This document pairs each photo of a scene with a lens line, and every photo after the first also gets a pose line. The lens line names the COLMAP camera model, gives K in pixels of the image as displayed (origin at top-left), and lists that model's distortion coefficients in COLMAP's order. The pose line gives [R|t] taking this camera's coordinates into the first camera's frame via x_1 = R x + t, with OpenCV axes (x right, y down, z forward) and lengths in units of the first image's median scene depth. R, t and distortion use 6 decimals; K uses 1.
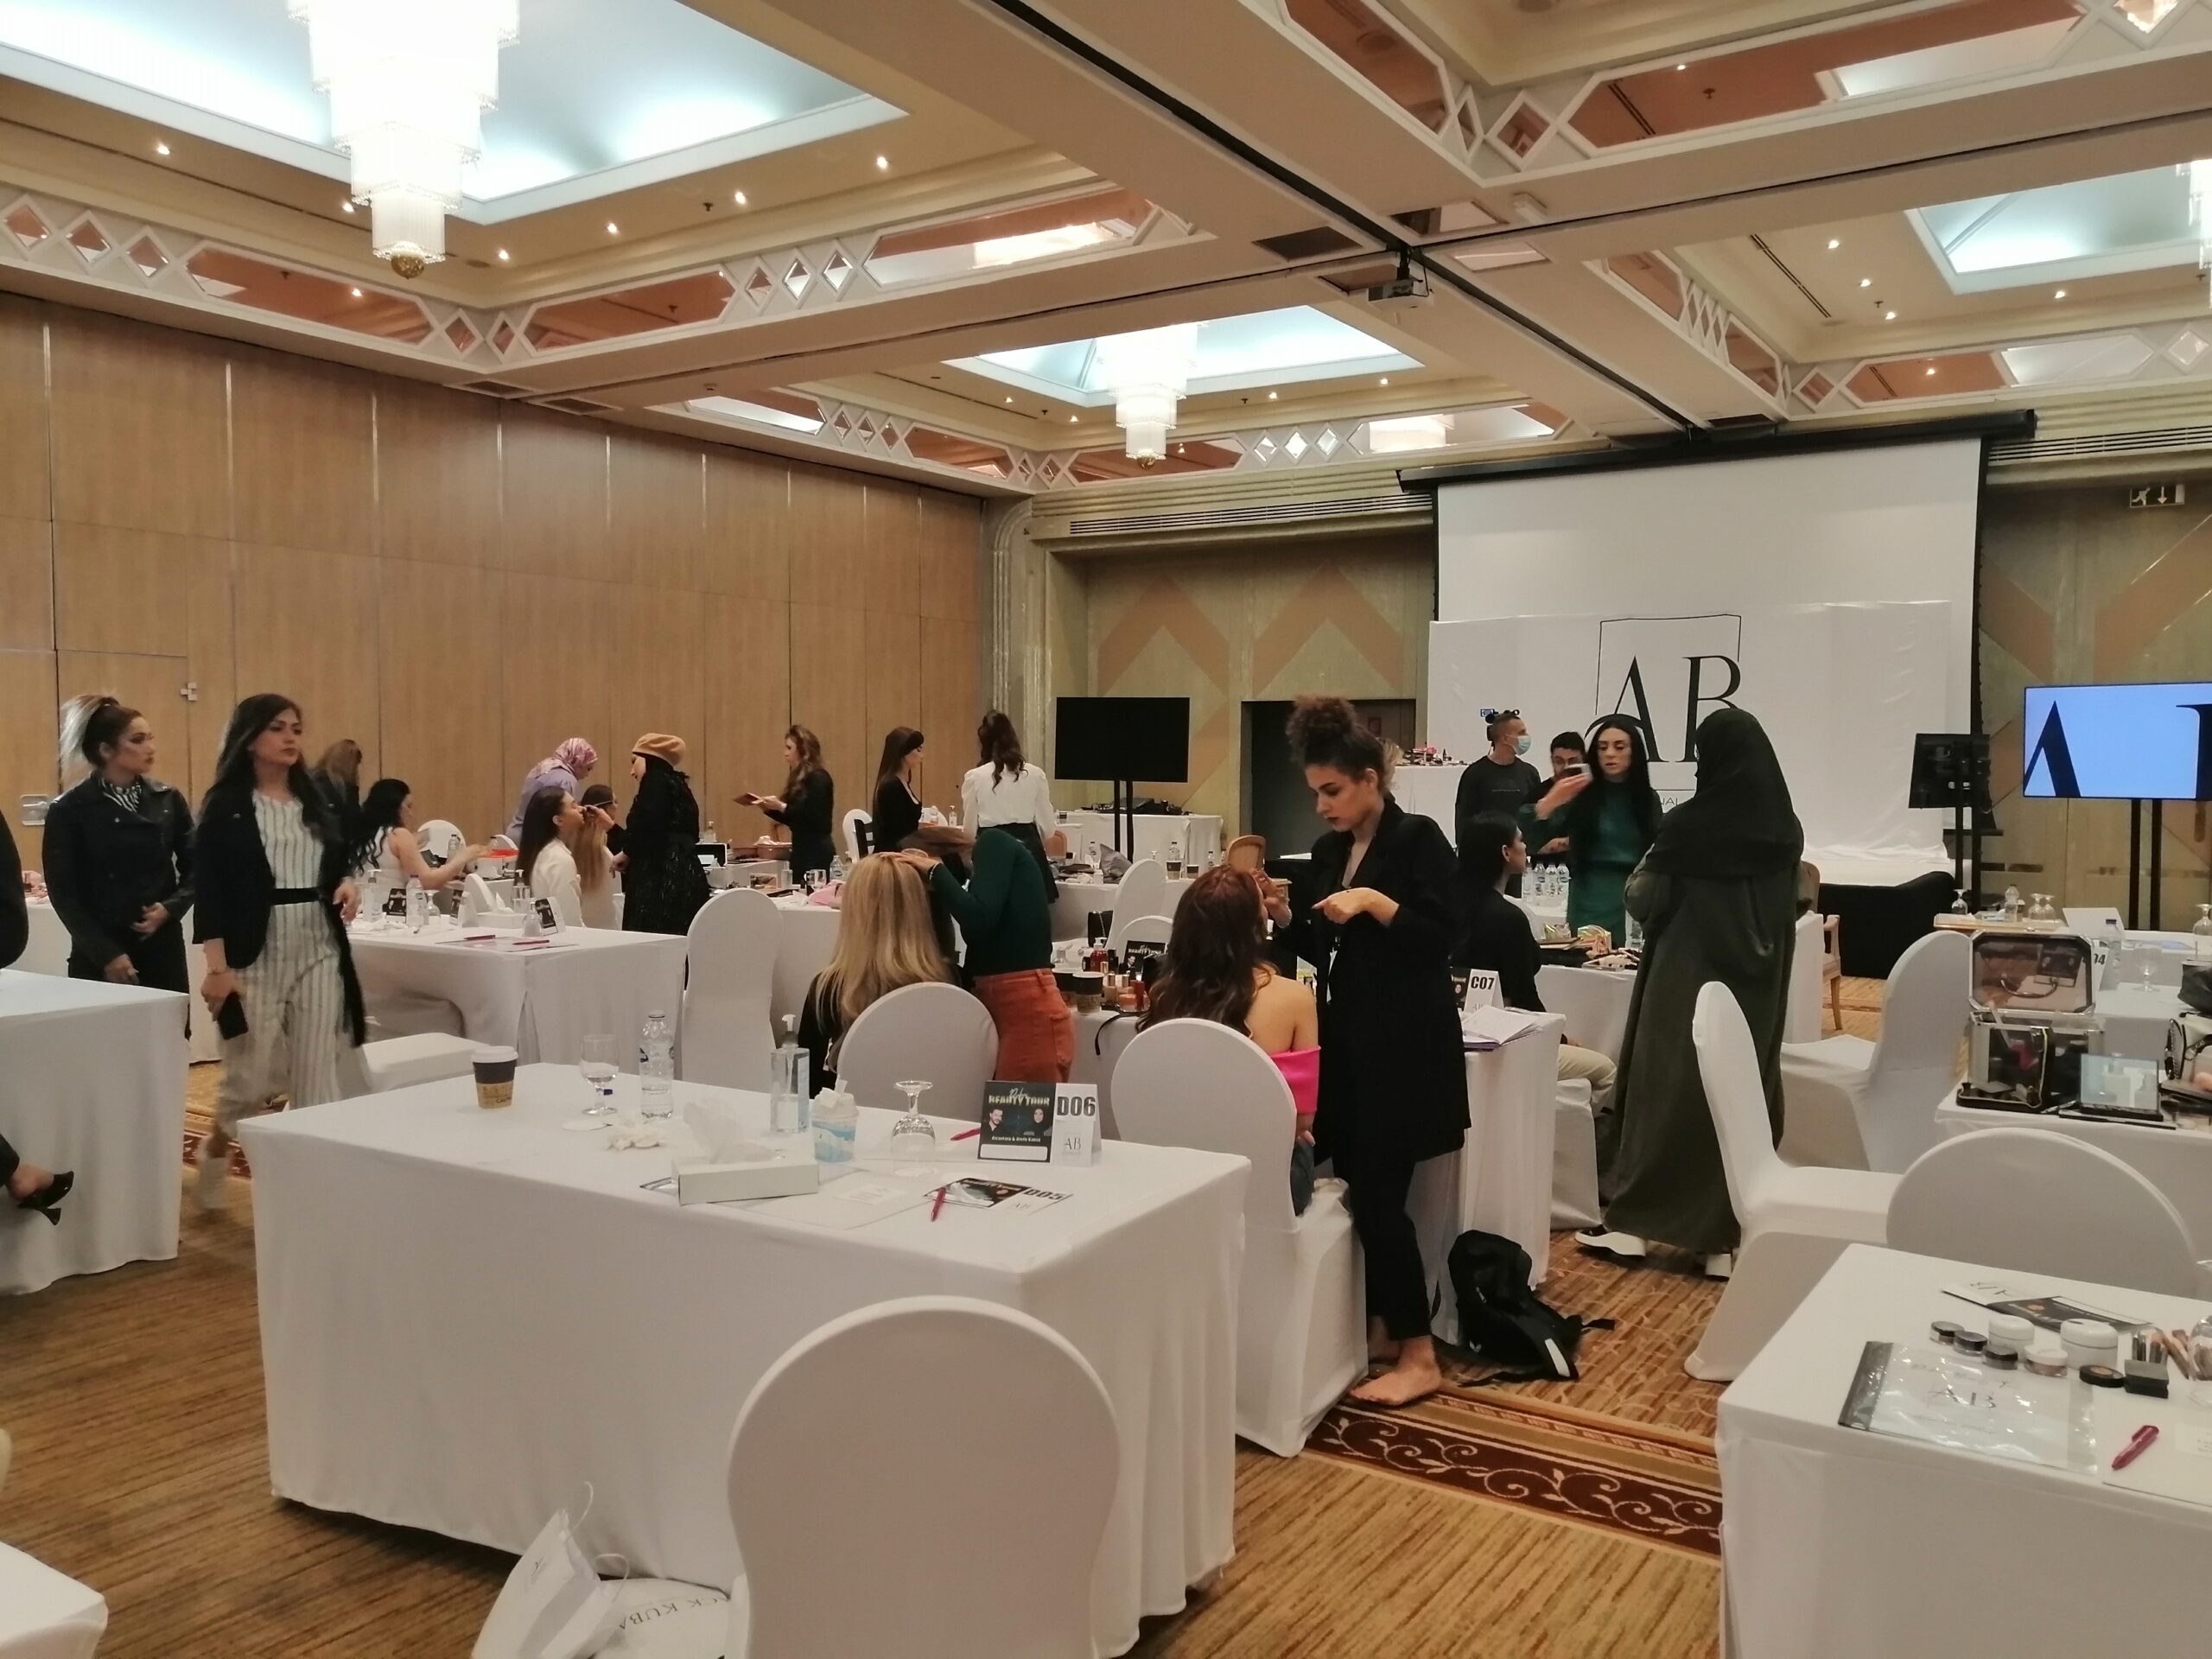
lens RADIAL K [[1667.2, 0, 1124.5], [0, 1667.2, 822.8], [0, 0, 1]] dist [0.014470, 0.023192]
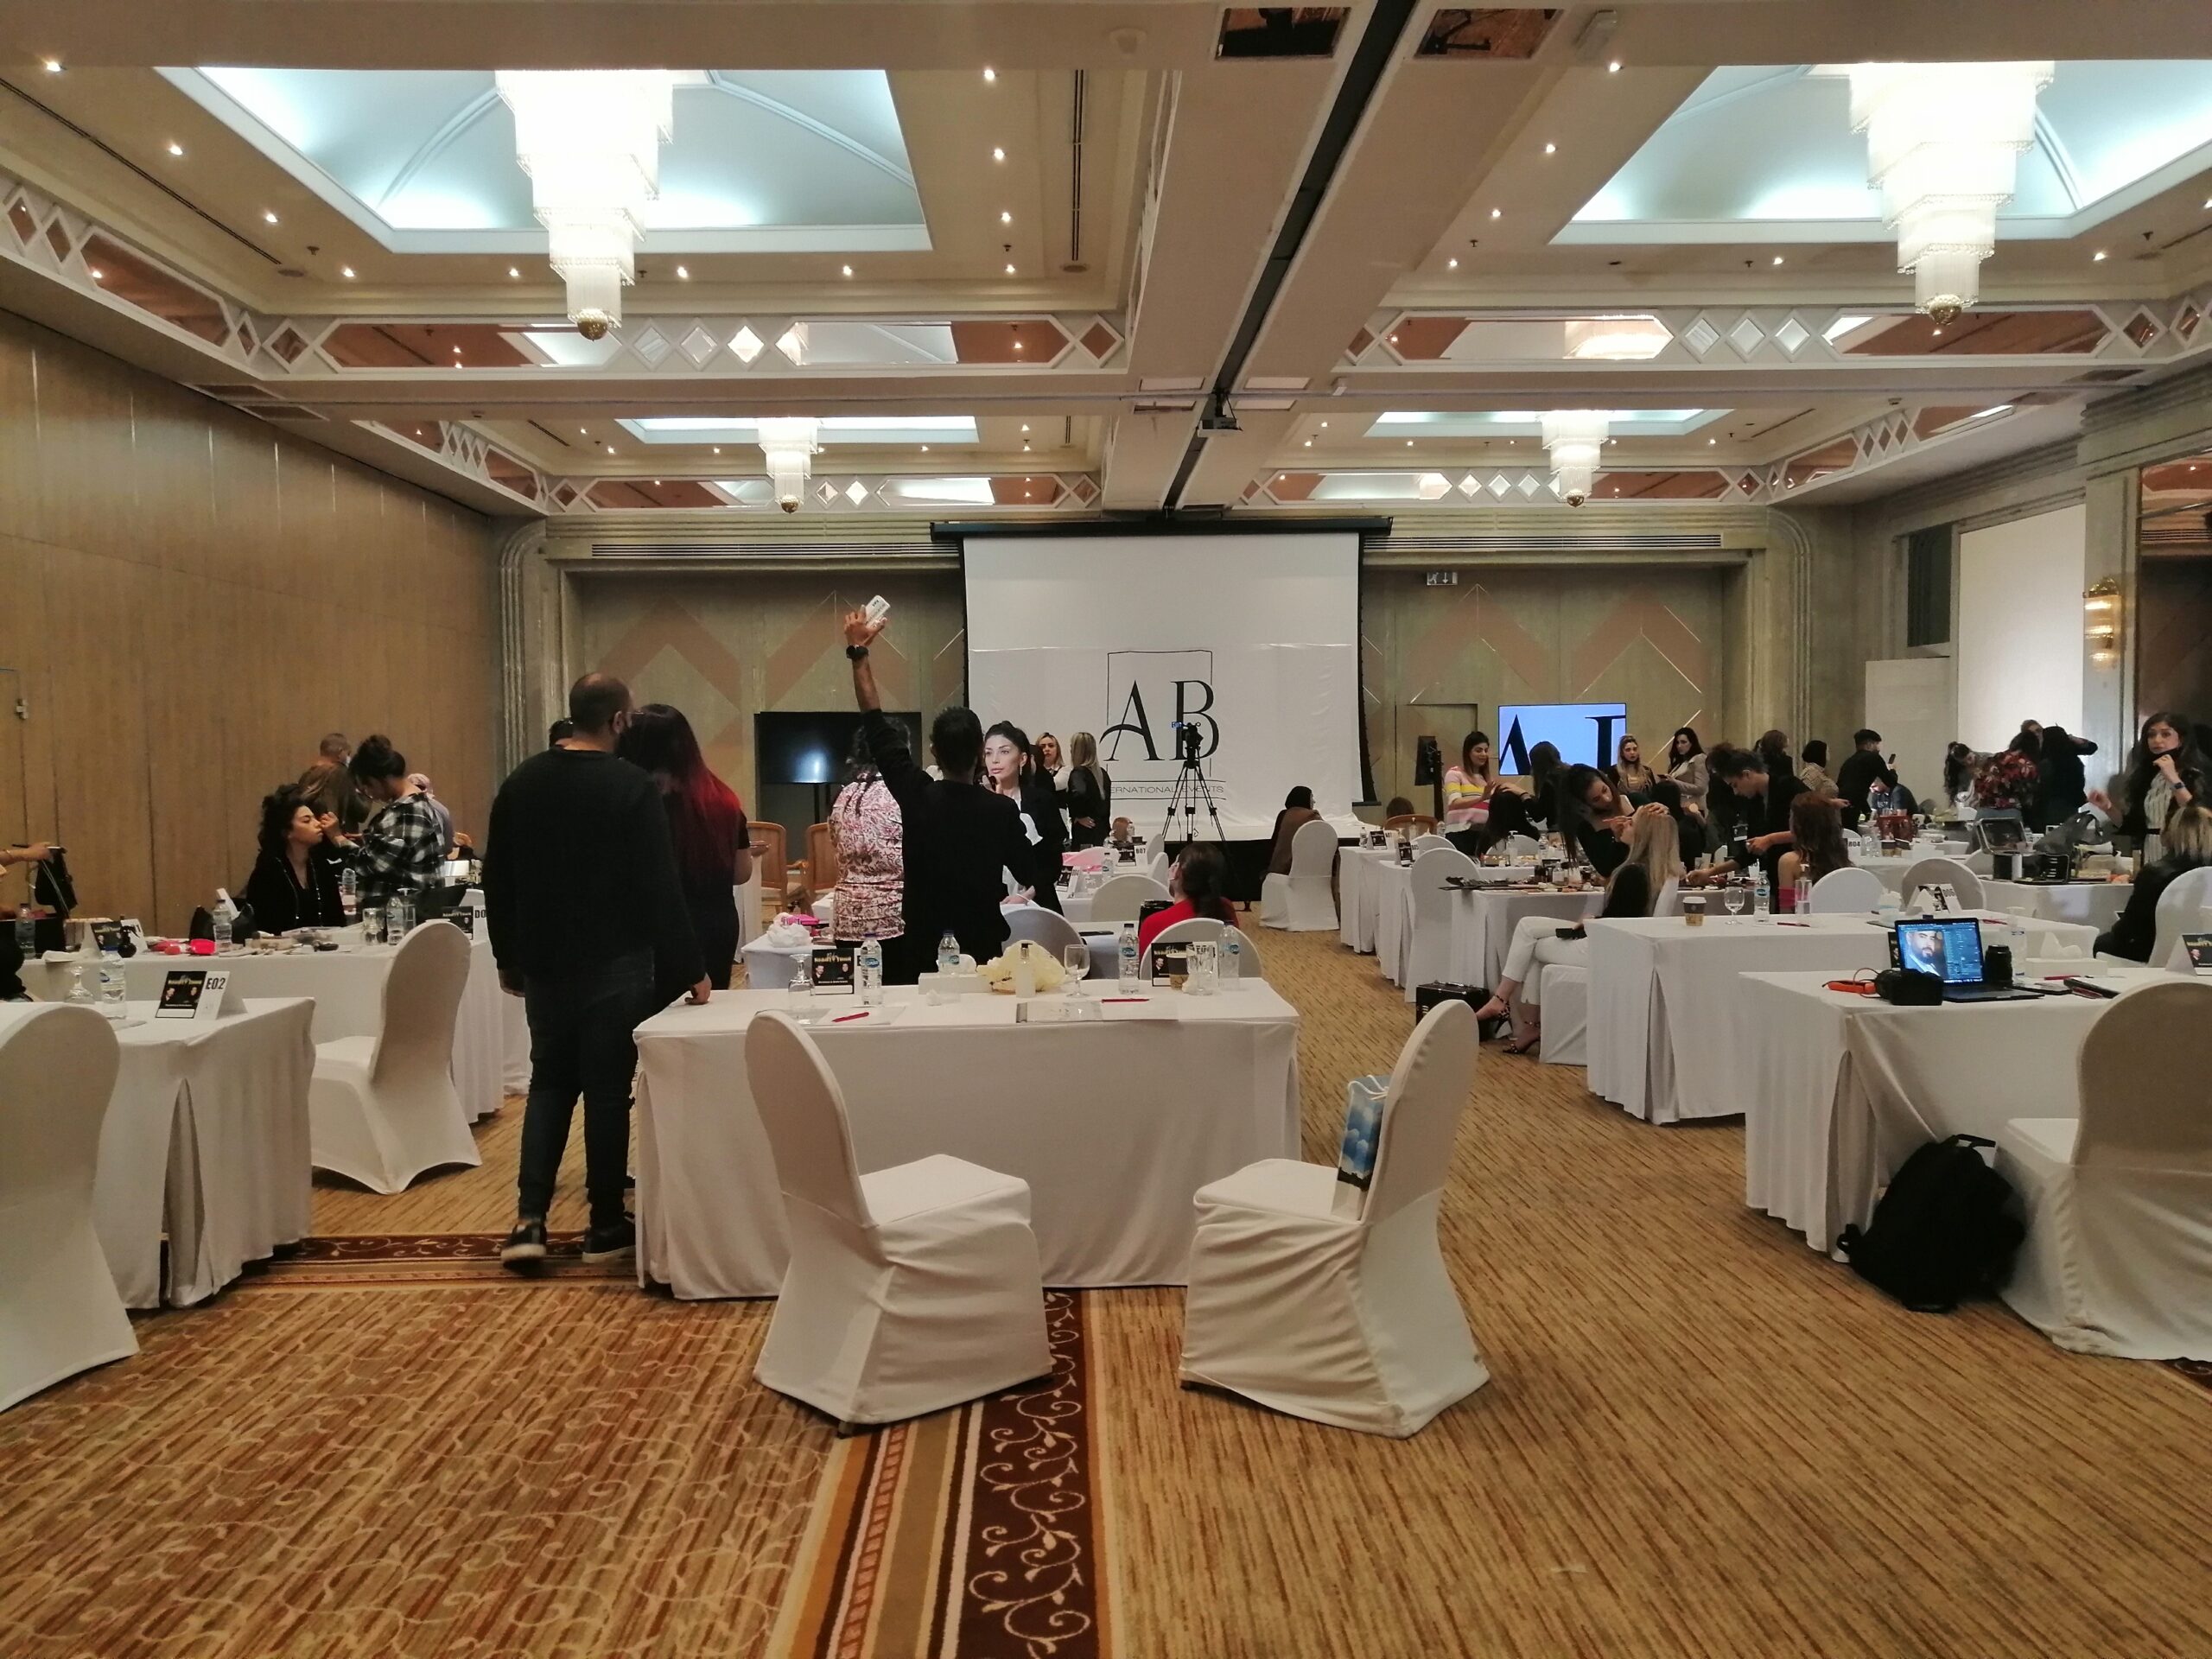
lens RADIAL K [[1667.2, 0, 1094.8], [0, 1667.2, 828.3], [0, 0, 1]] dist [0.014470, 0.023192]
pose [[0.826989, -0.042047, 0.560644, -0.432289], [0.043489, 0.998996, 0.010772, 0.001060], [-0.560534, 0.015473, 0.827987, -0.057495]]
